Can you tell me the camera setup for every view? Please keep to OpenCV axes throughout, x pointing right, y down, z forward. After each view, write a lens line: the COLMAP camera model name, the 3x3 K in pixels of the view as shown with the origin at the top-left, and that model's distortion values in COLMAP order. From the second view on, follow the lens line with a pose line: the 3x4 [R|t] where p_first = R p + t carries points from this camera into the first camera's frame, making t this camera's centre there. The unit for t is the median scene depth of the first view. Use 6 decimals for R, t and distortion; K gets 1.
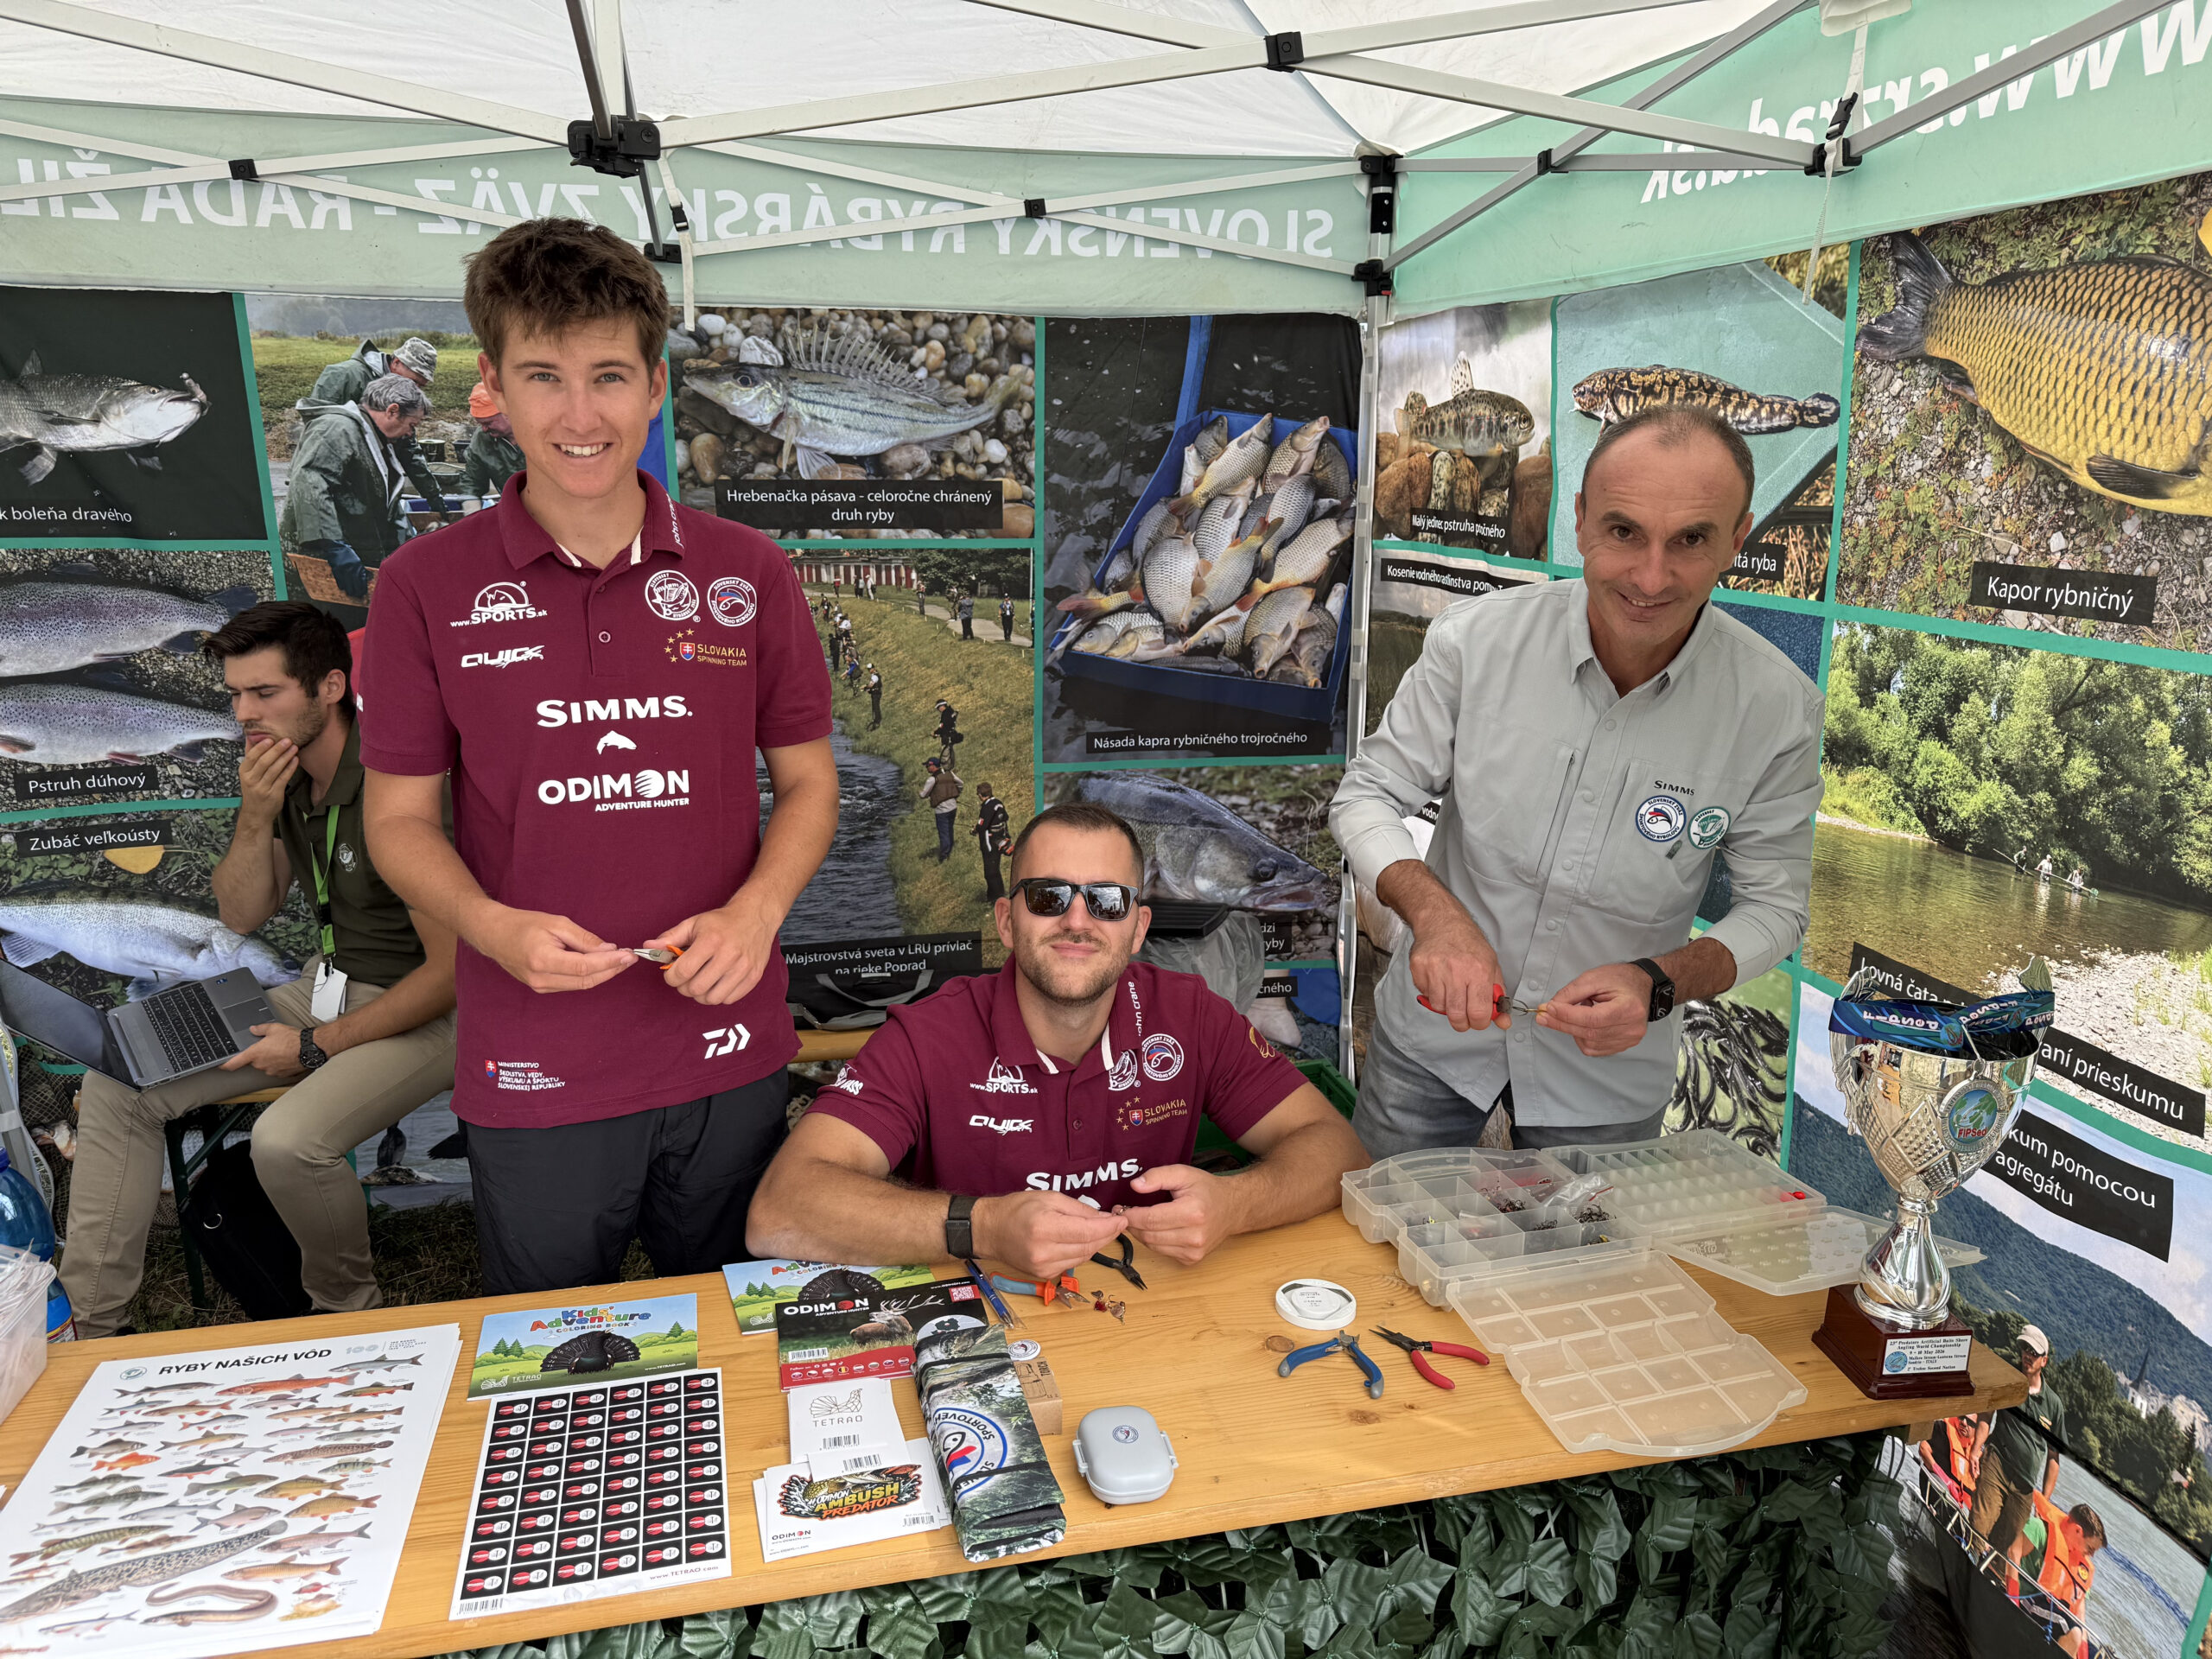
lens RADIAL K [[1414.8, 0, 1084.7], [0, 1414.8, 817.5], [0, 0, 1]] dist [0.001099, -0.014911]
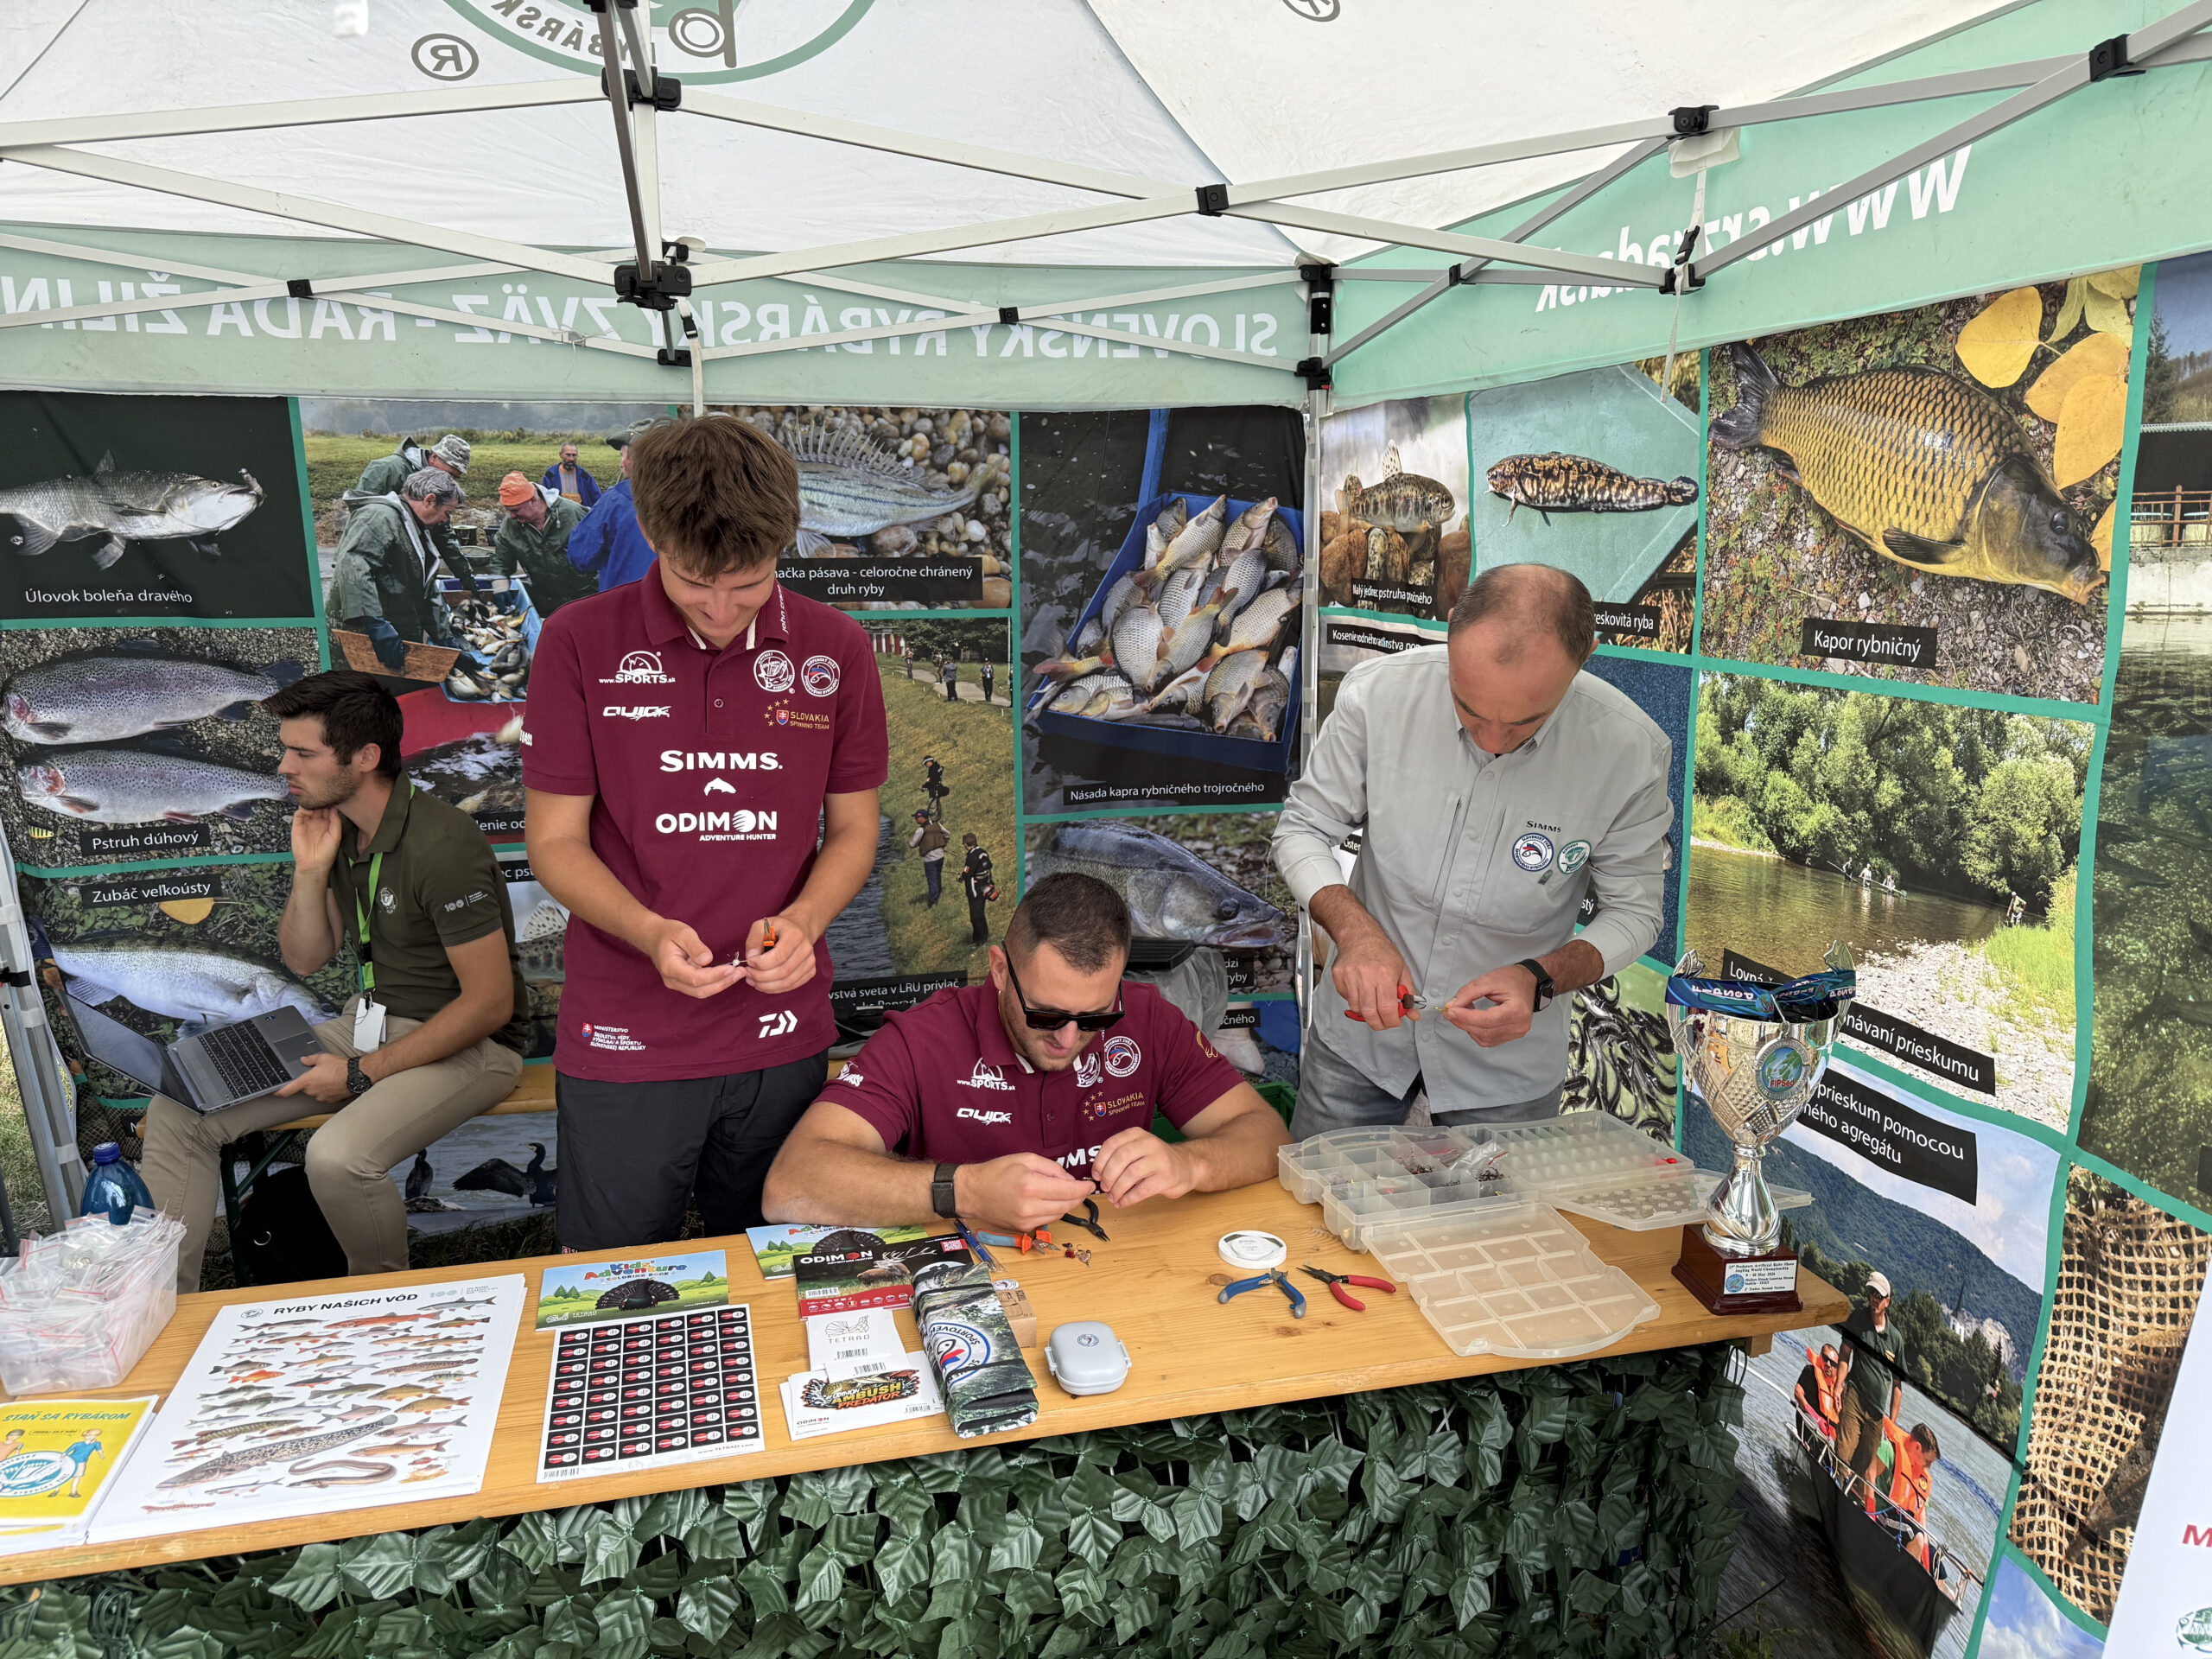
lens RADIAL K [[1414.8, 0, 1087.1], [0, 1414.8, 829.9], [0, 0, 1]] dist [0.001099, -0.014911]
pose [[0.999858, -0.012390, 0.011419, 0.010063], [0.012848, 0.999081, -0.040903, 0.024872], [-0.010902, 0.041043, 0.999098, -0.114793]]
